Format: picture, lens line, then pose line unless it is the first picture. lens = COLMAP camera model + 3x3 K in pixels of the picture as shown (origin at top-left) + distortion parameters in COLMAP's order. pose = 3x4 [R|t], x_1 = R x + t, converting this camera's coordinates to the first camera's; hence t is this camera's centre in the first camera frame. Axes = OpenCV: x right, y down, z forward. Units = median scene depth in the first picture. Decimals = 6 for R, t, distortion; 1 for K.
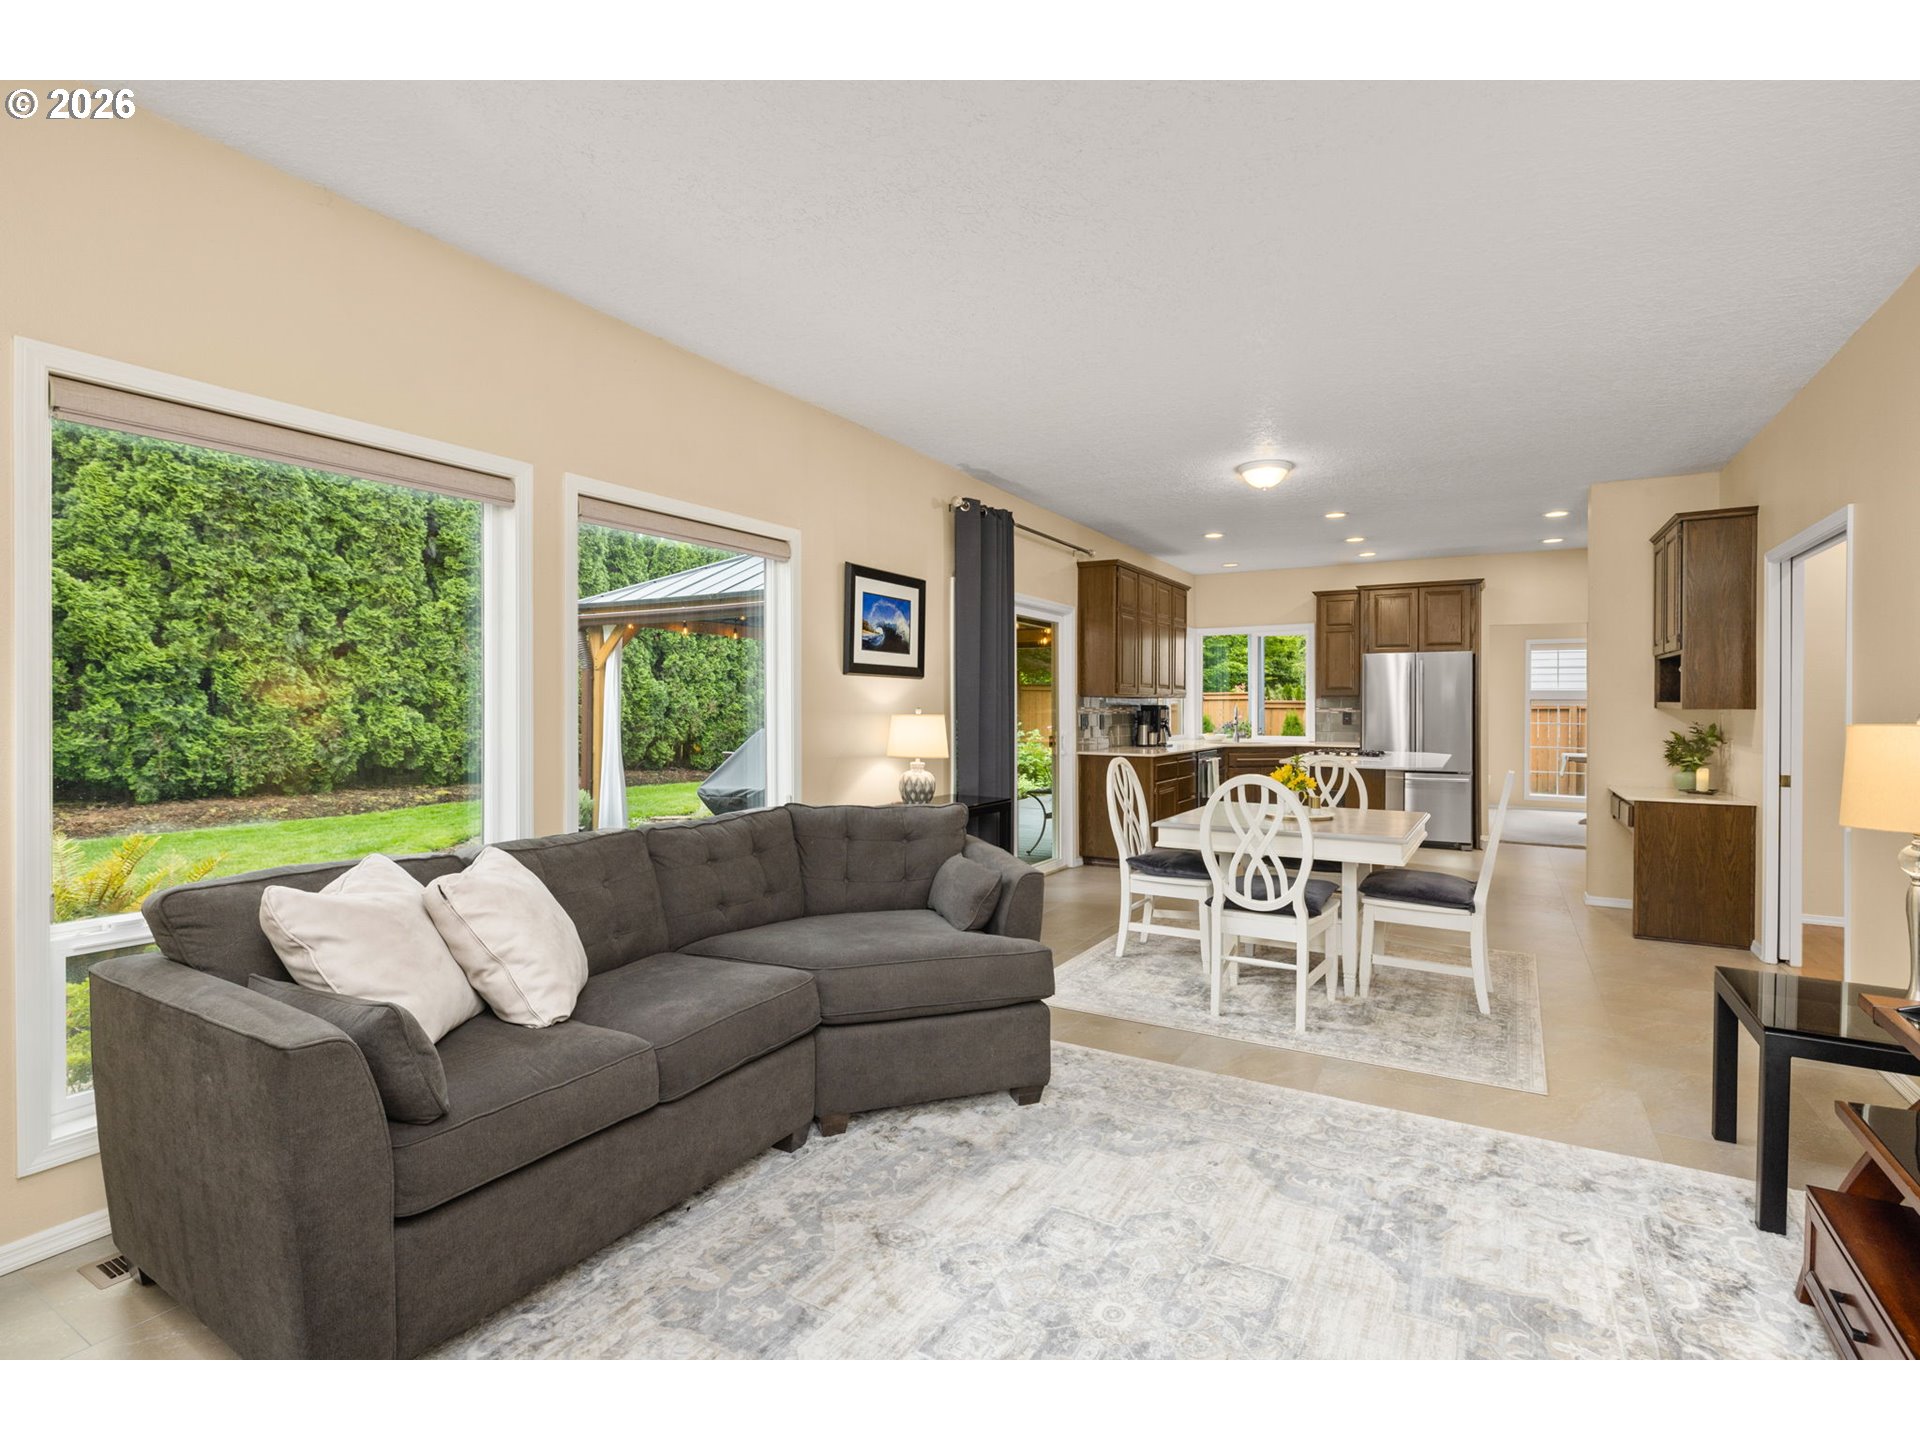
lens RADIAL K [[933.0, 0, 965.1], [0, 933.0, 716.1], [0, 0, 1]] dist [0.002242, 0.000244]
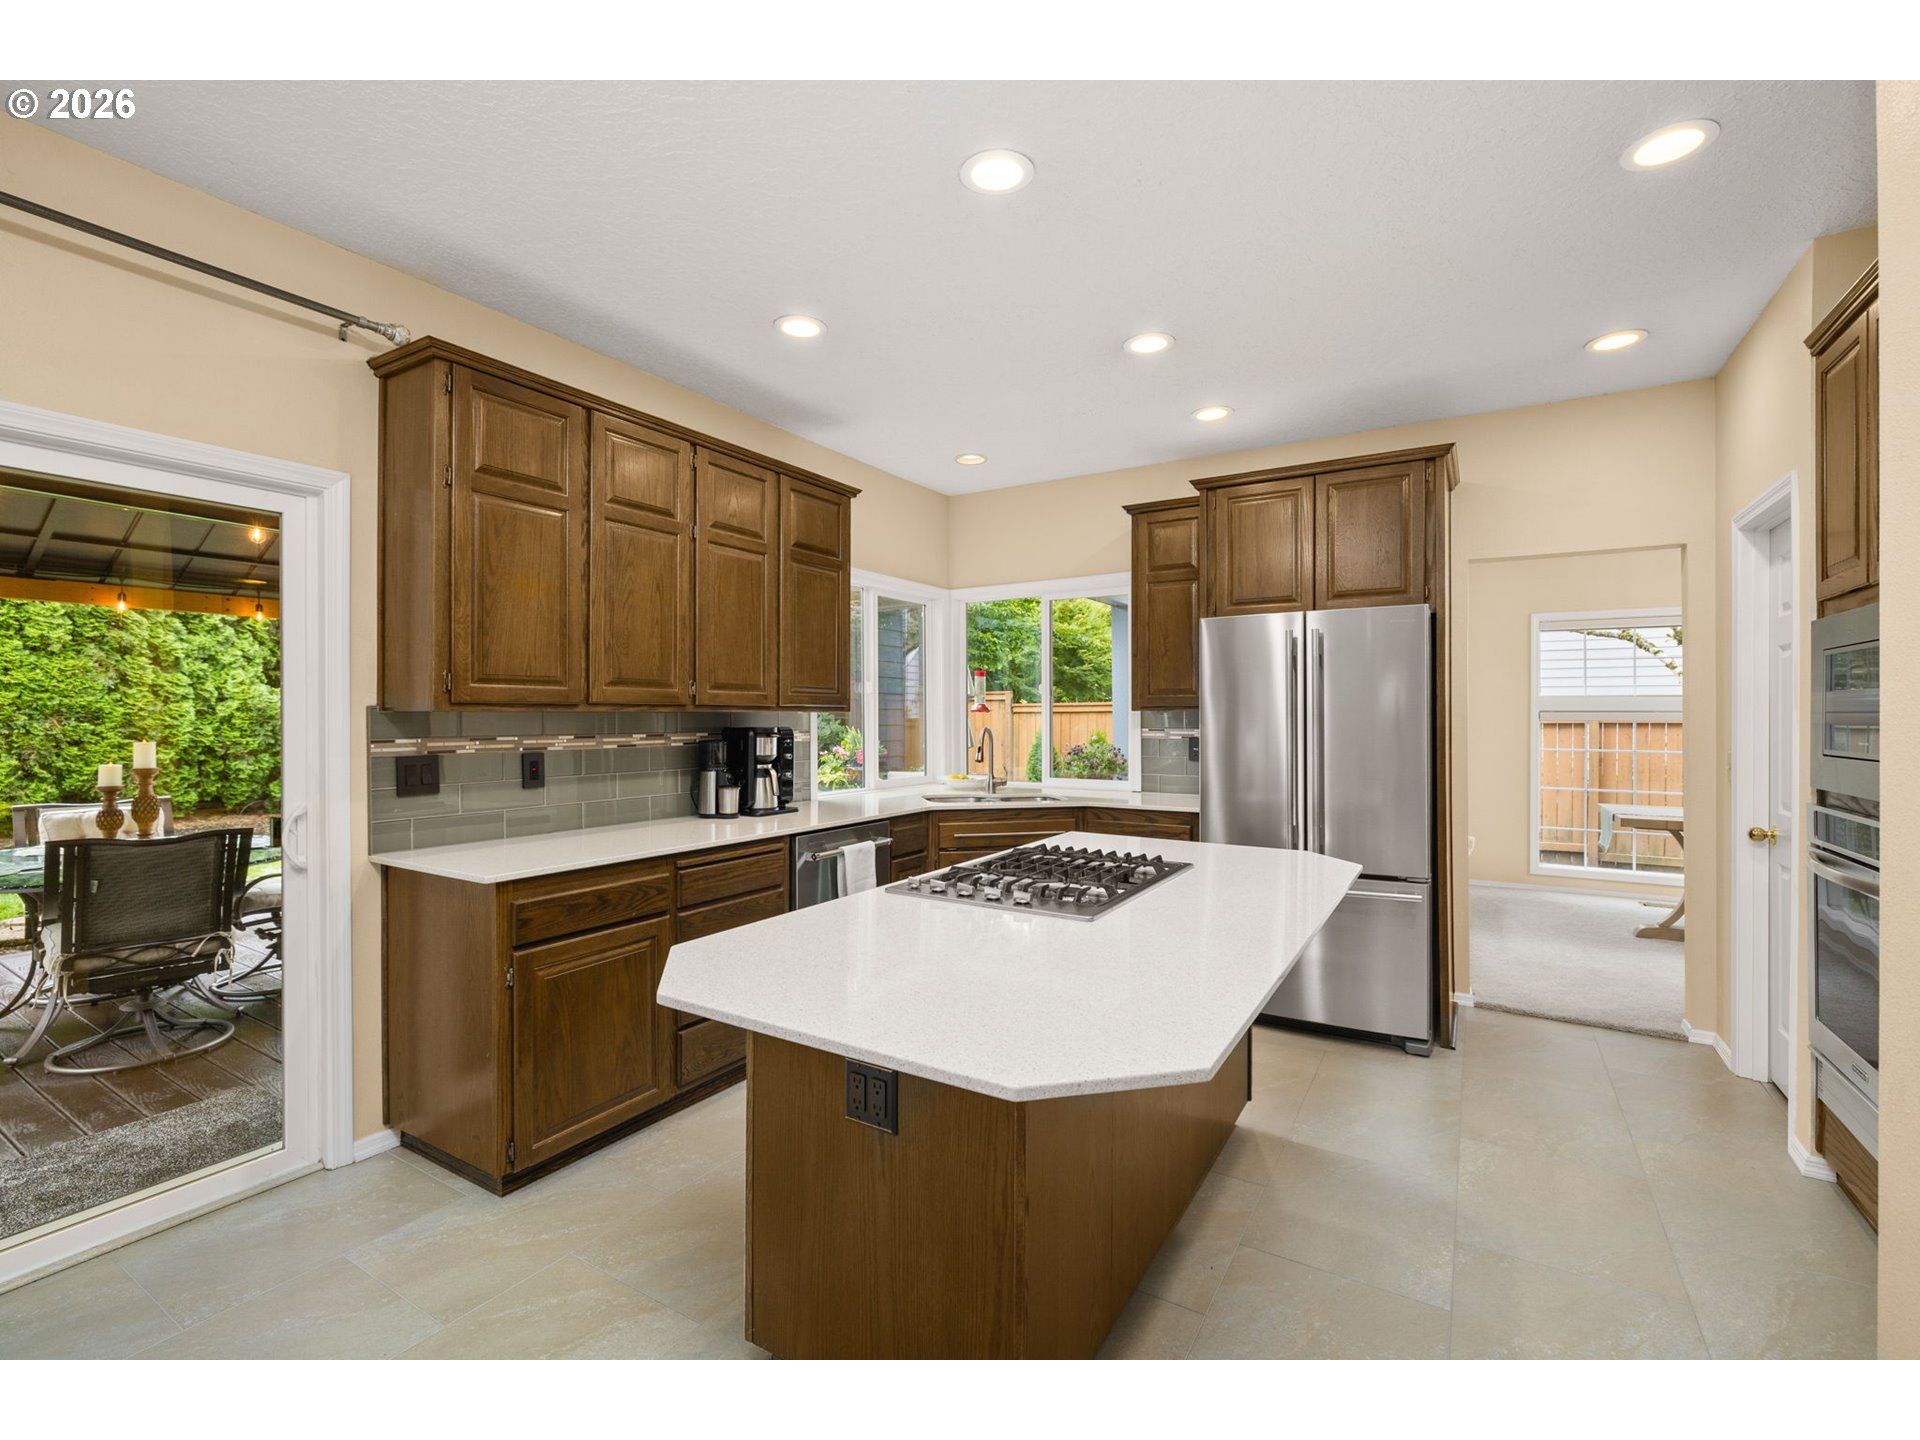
lens RADIAL K [[841.1, 0, 954.1], [0, 841.1, 716.2], [0, 0, 1]] dist [0.000132, 0.000019]
pose [[0.999319, -0.004498, -0.036622, 0.317032], [0.004183, 0.999954, -0.008669, -0.012642], [0.036660, 0.008510, 0.999292, 0.565666]]
